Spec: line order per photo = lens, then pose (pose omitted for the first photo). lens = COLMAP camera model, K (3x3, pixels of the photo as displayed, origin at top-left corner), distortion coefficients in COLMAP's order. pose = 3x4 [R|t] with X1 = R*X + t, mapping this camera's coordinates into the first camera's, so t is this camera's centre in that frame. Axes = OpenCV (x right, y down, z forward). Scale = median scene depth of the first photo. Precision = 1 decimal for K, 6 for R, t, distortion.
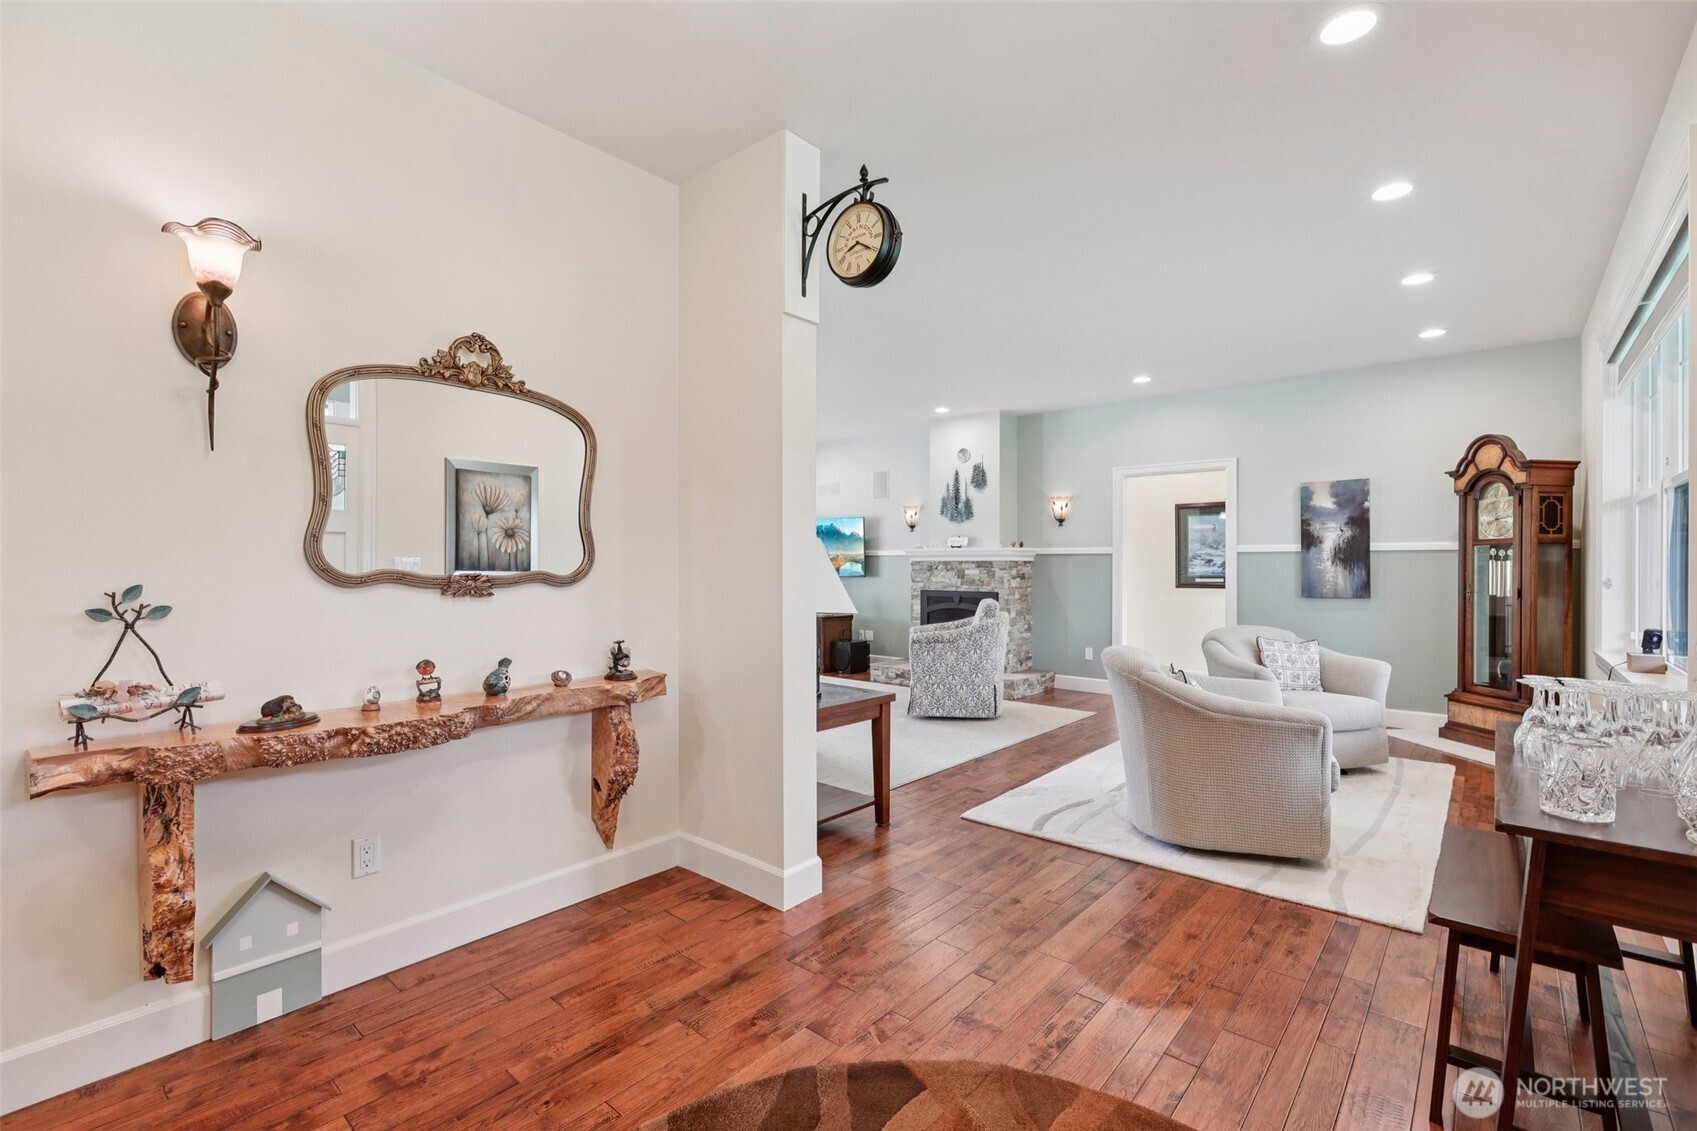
lens RADIAL K [[753.2, 0, 853.8], [0, 753.2, 567.8], [0, 0, 1]] dist [-0.005187, 0.003460]
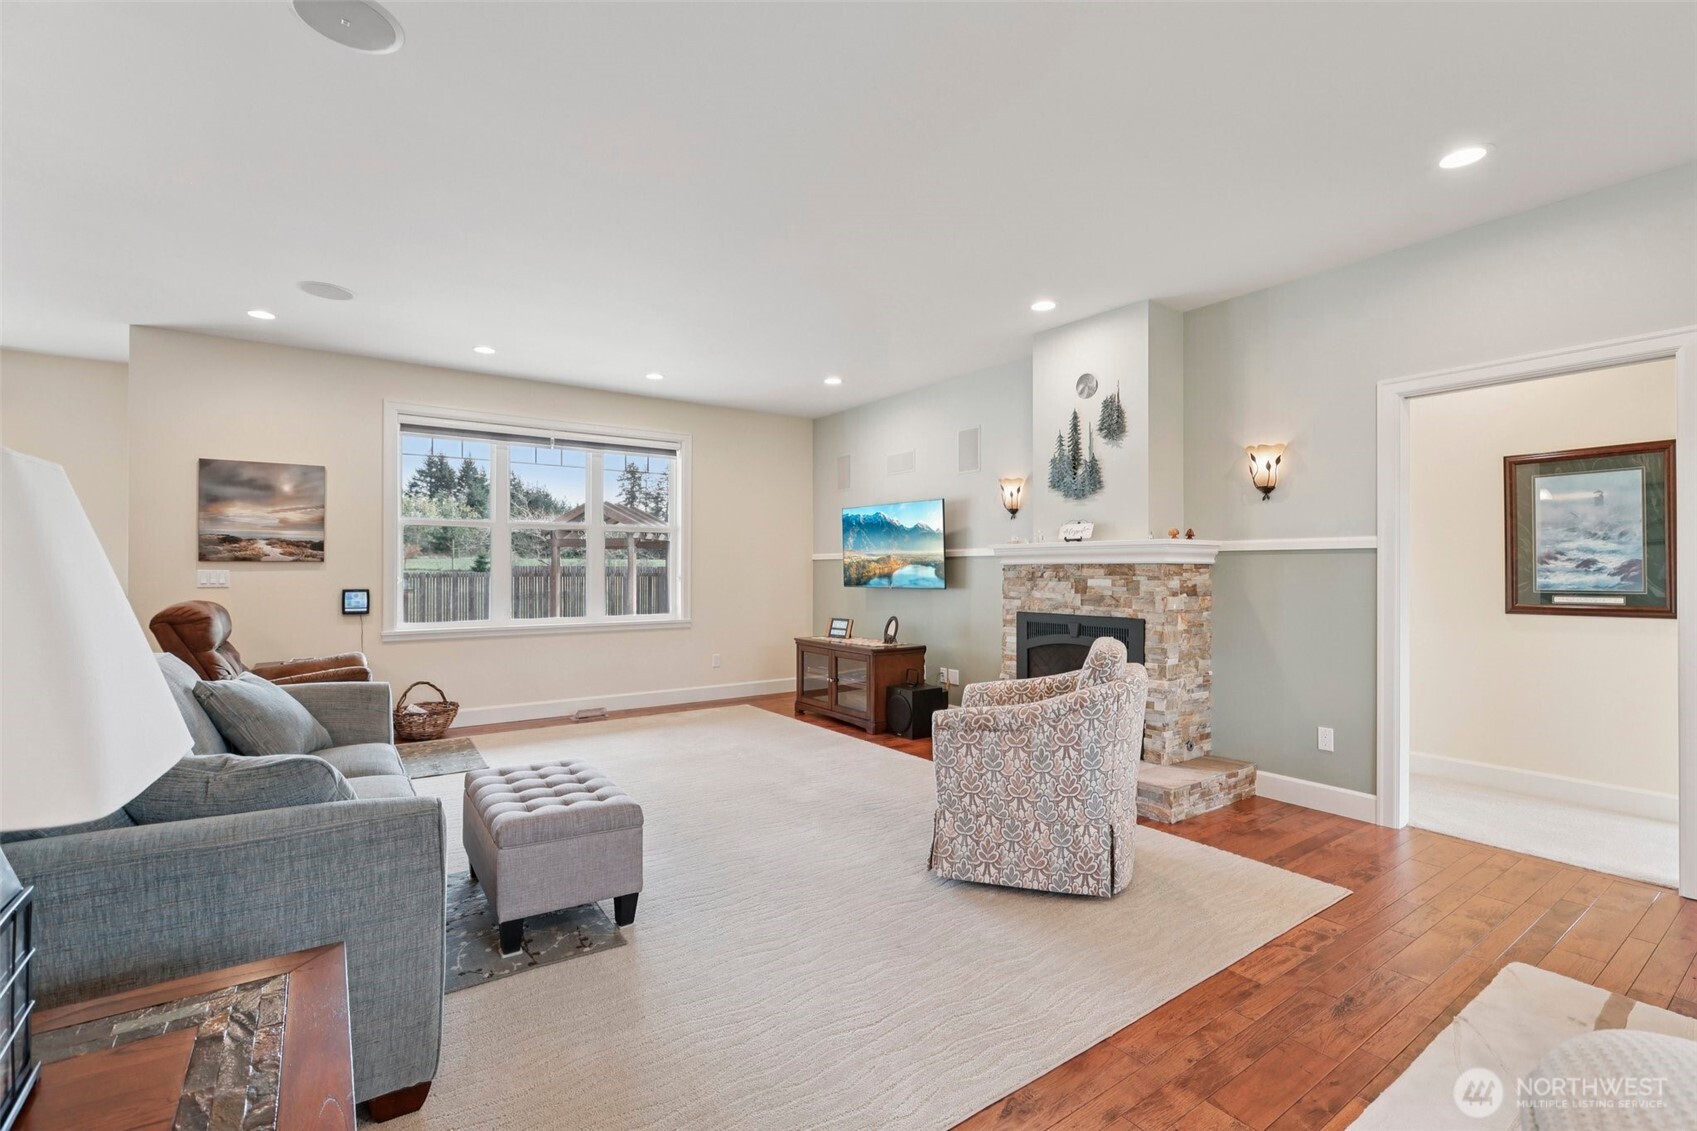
lens RADIAL K [[753.2, 0, 860.3], [0, 753.2, 570.4], [0, 0, 1]] dist [-0.005187, 0.003460]
pose [[0.973282, -0.000946, -0.229609, 0.121958], [-0.000332, 0.999985, -0.005528, -0.000784], [0.229611, 0.005456, 0.973267, 0.432870]]
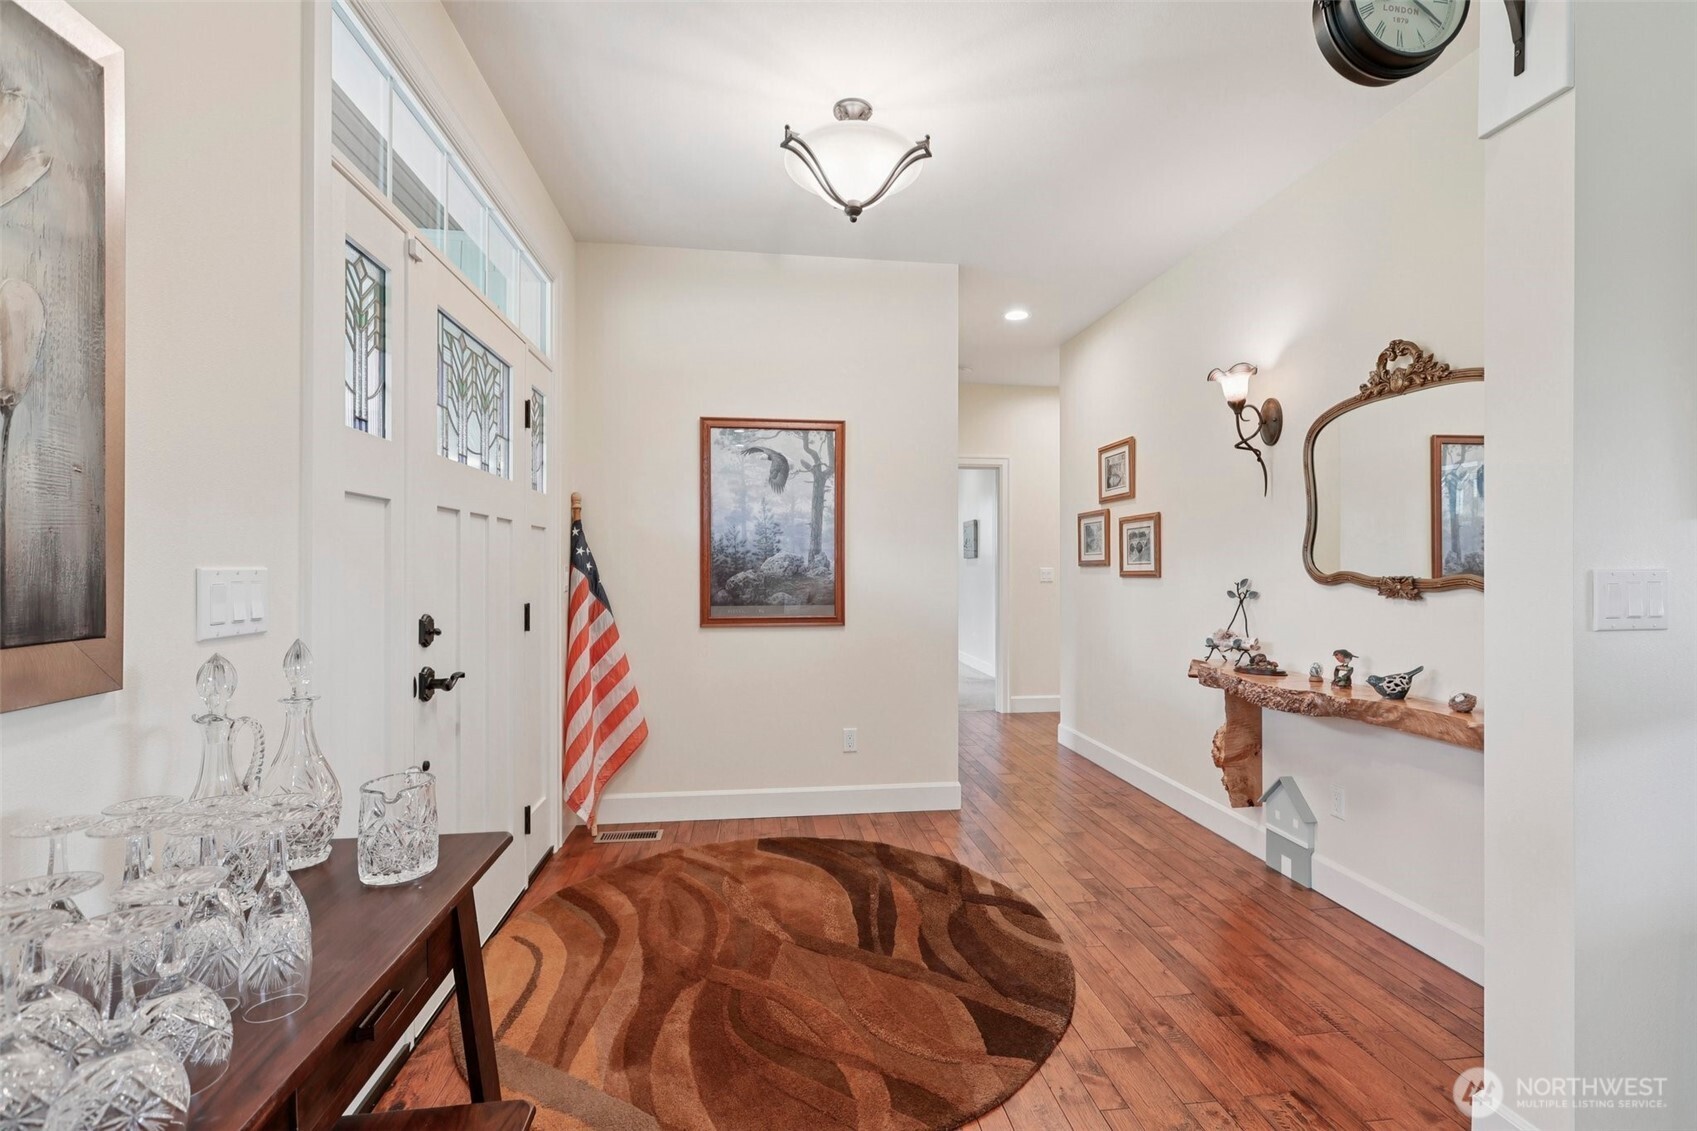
lens RADIAL K [[753.2, 0, 856.1], [0, 753.2, 574.6], [0, 0, 1]] dist [-0.005187, 0.003460]
pose [[-0.674115, 0.004358, -0.738614, 0.256542], [-0.007061, 0.999899, 0.012344, -0.000645], [0.738593, 0.013536, -0.674016, 0.397560]]
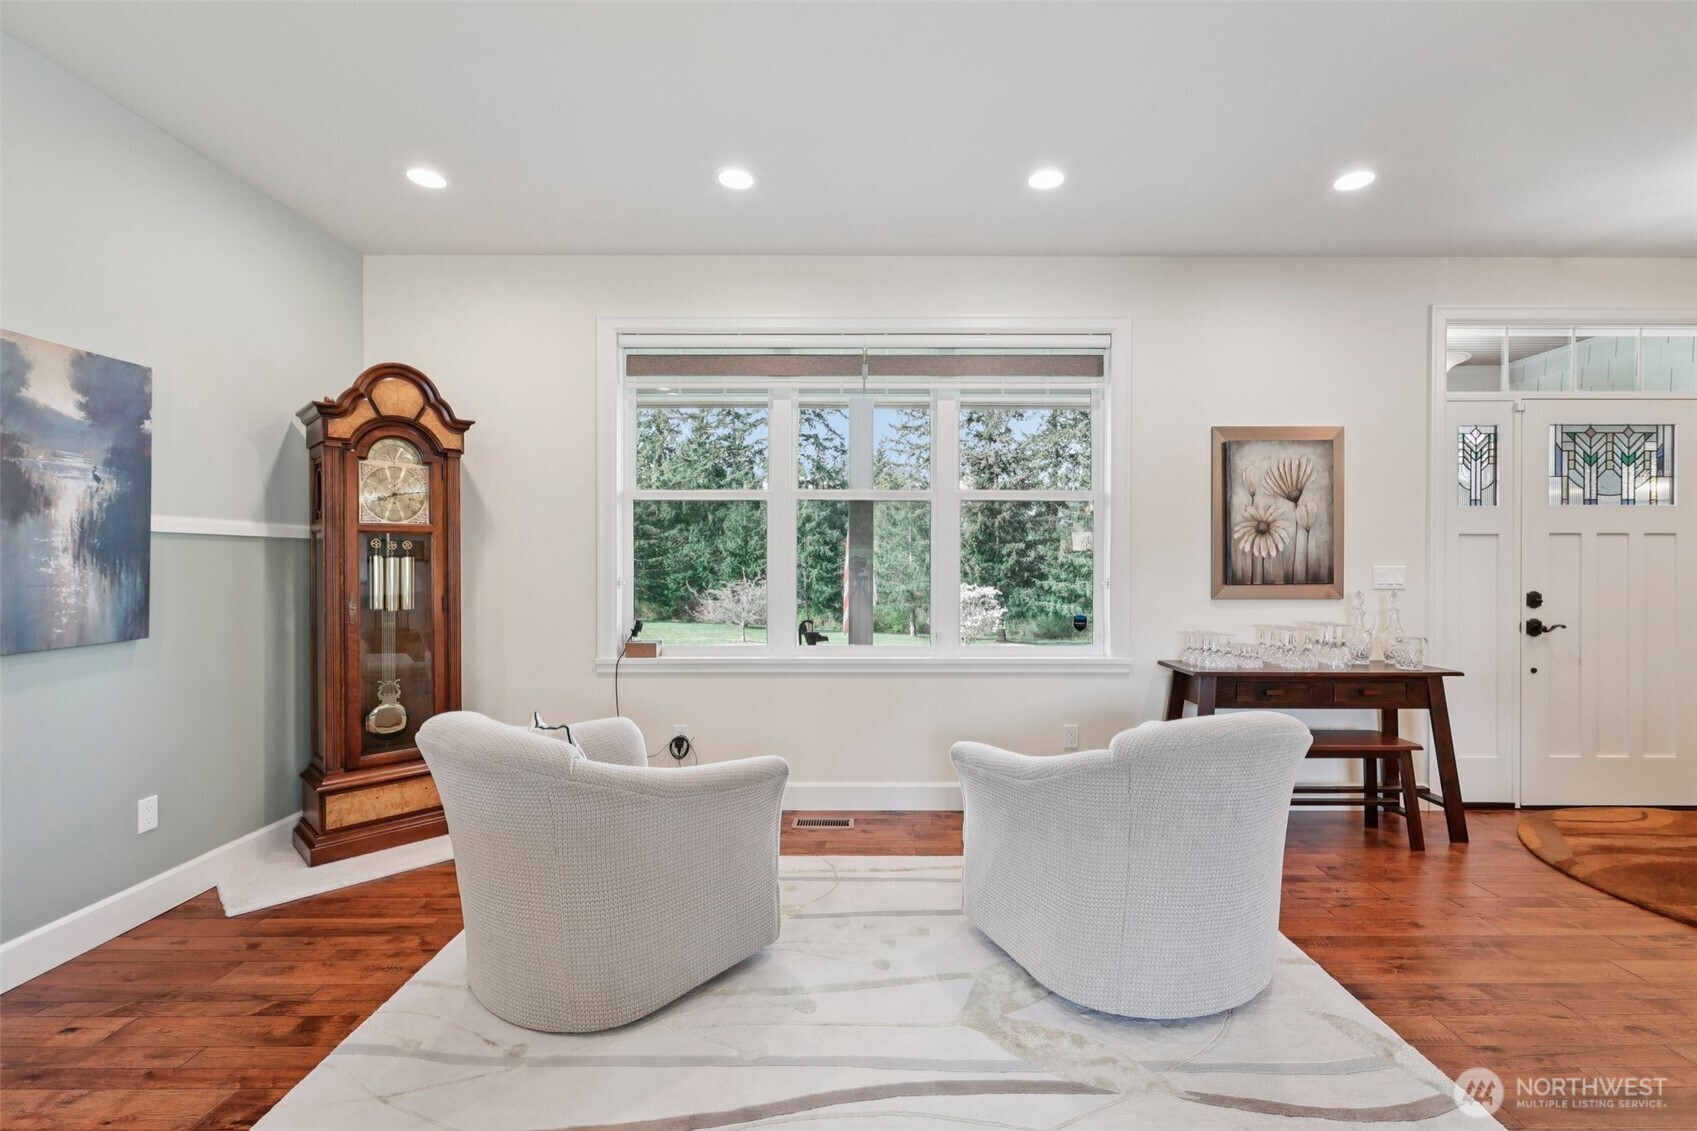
lens RADIAL K [[753.2, 0, 863.5], [0, 753.2, 564.2], [0, 0, 1]] dist [-0.005187, 0.003460]
pose [[-0.655136, -0.003509, 0.755503, 0.061737], [0.001642, 0.999980, 0.006068, -0.004474], [-0.755510, 0.005215, -0.655117, 0.809130]]
